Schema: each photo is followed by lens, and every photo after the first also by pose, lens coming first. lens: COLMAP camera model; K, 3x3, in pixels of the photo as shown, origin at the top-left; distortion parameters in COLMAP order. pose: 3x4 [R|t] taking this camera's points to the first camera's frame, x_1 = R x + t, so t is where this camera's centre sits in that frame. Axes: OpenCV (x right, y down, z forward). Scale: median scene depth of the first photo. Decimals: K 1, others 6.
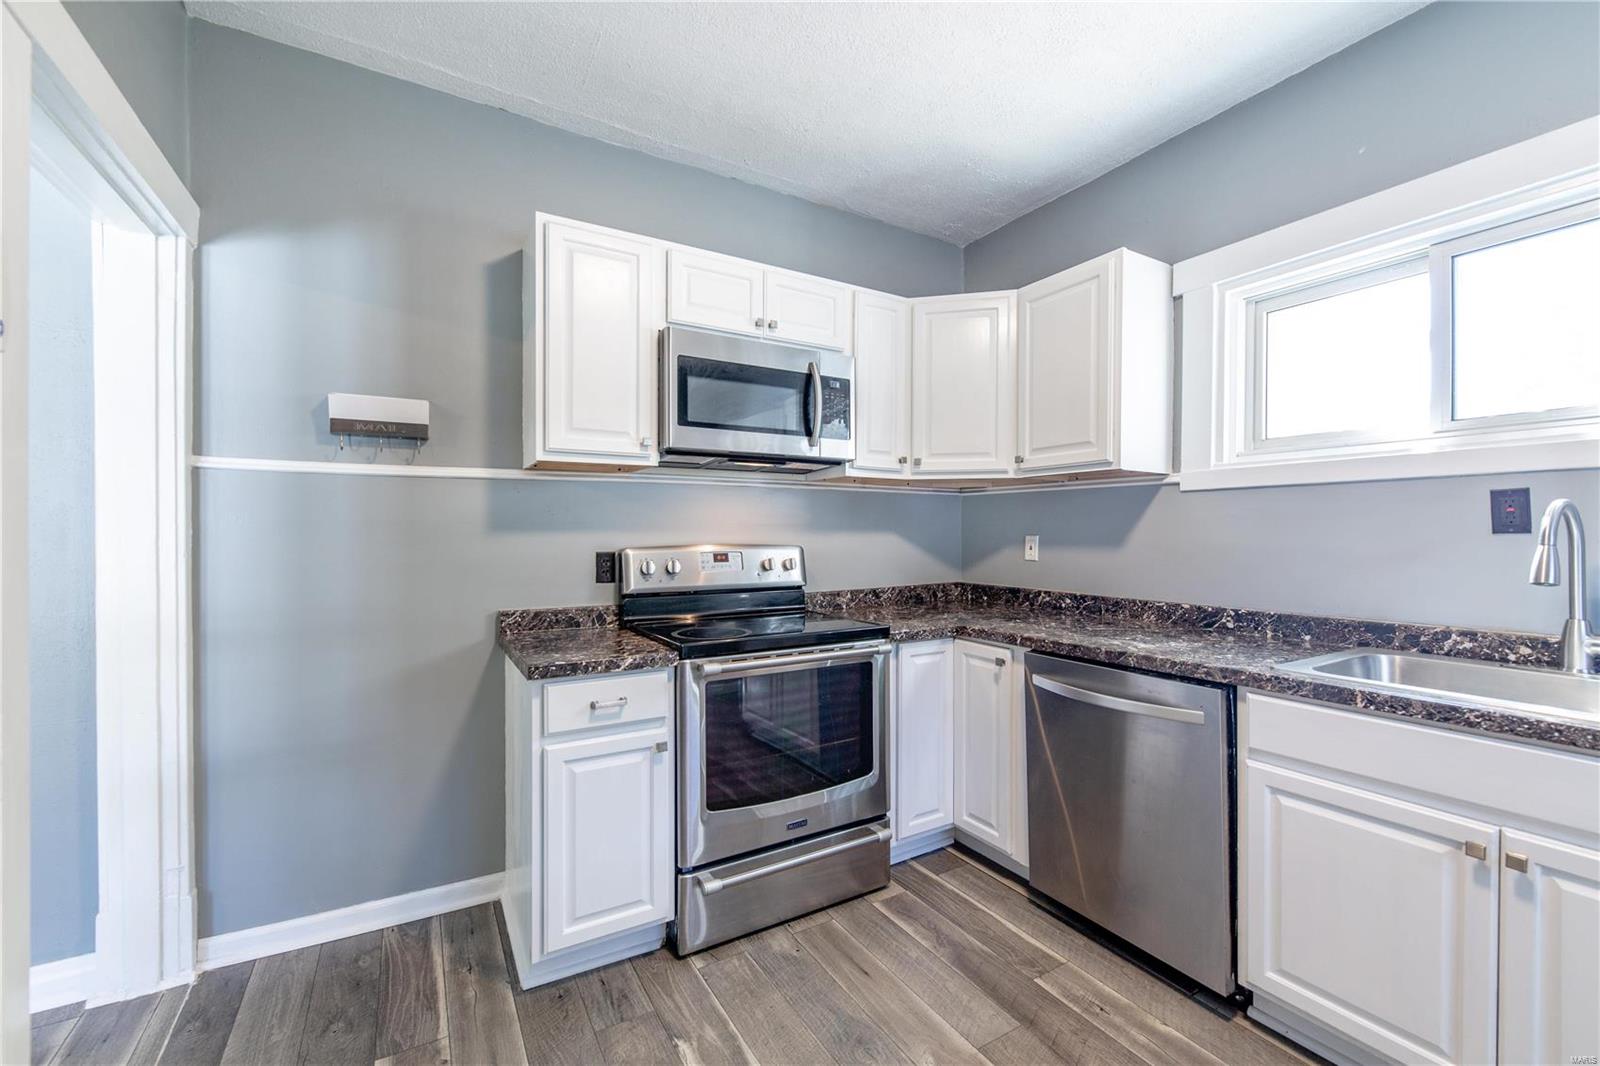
lens RADIAL K [[669.9, 0, 805.4], [0, 669.9, 536.9], [0, 0, 1]] dist [0.000397, -0.000599]
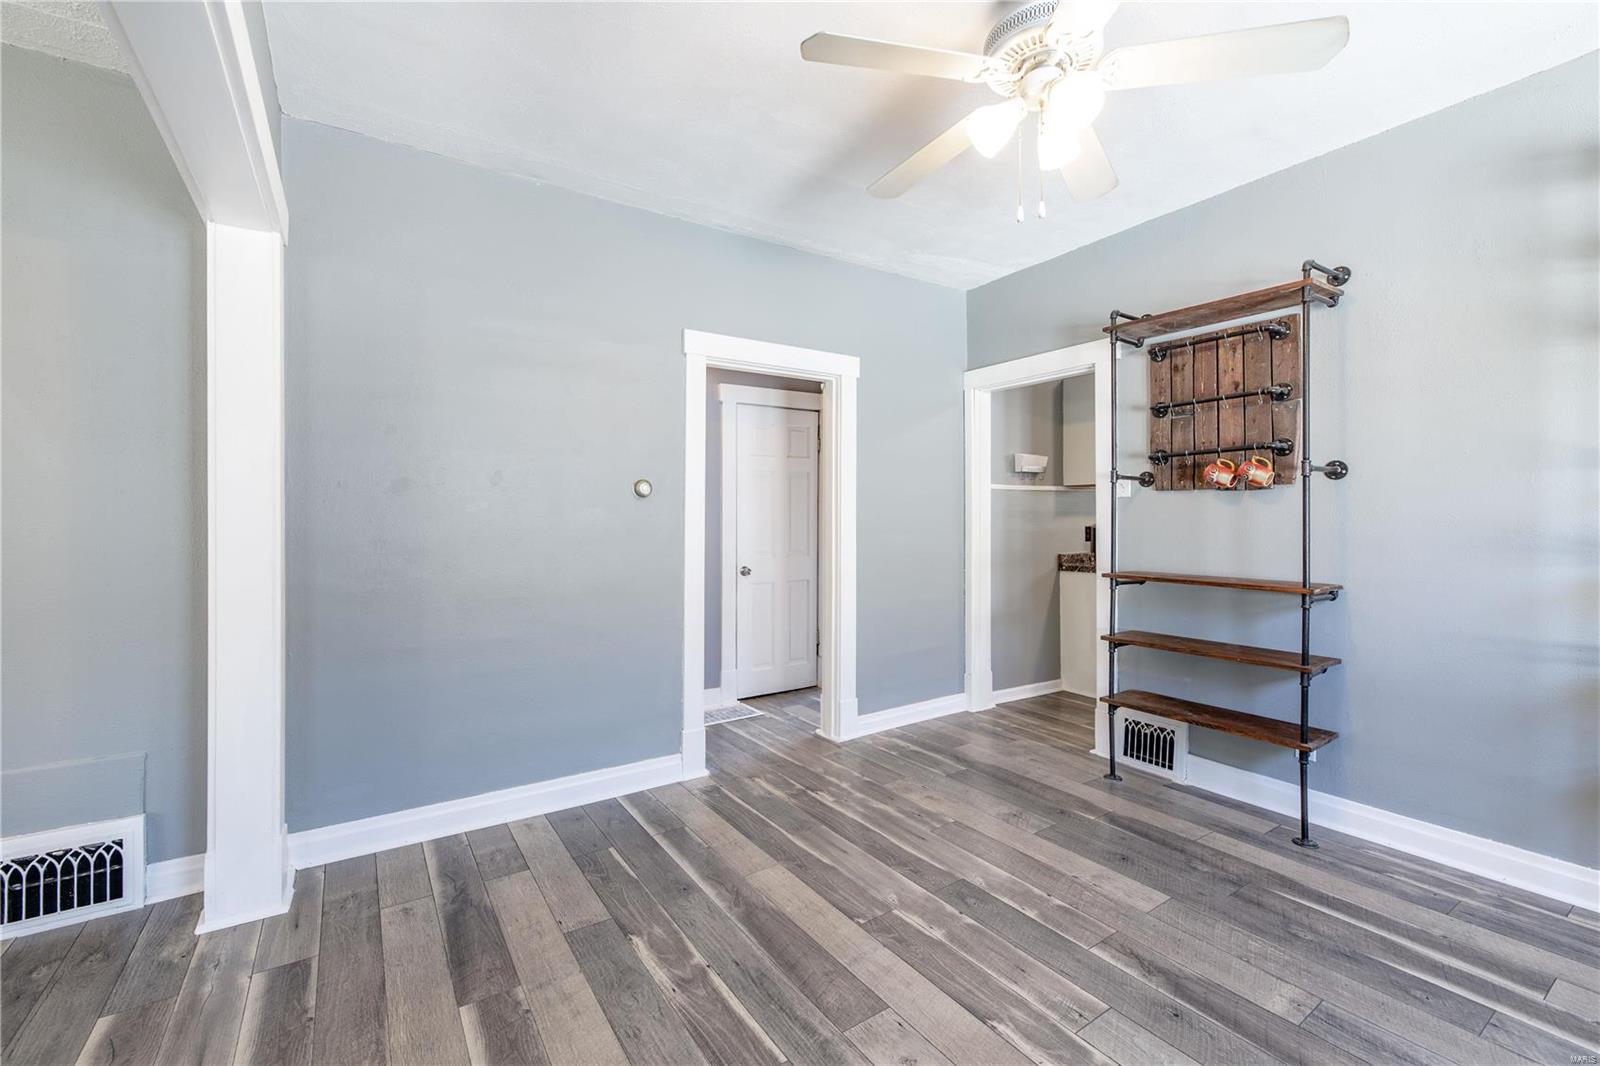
lens RADIAL K [[679.3, 0, 803.7], [0, 679.3, 521.7], [0, 0, 1]] dist [-0.000682, -0.000130]
pose [[0.998588, -0.000825, 0.053124, -1.426336], [0.000774, 0.999999, 0.000970, 0.005913], [-0.053125, -0.000927, 0.998587, -1.129732]]
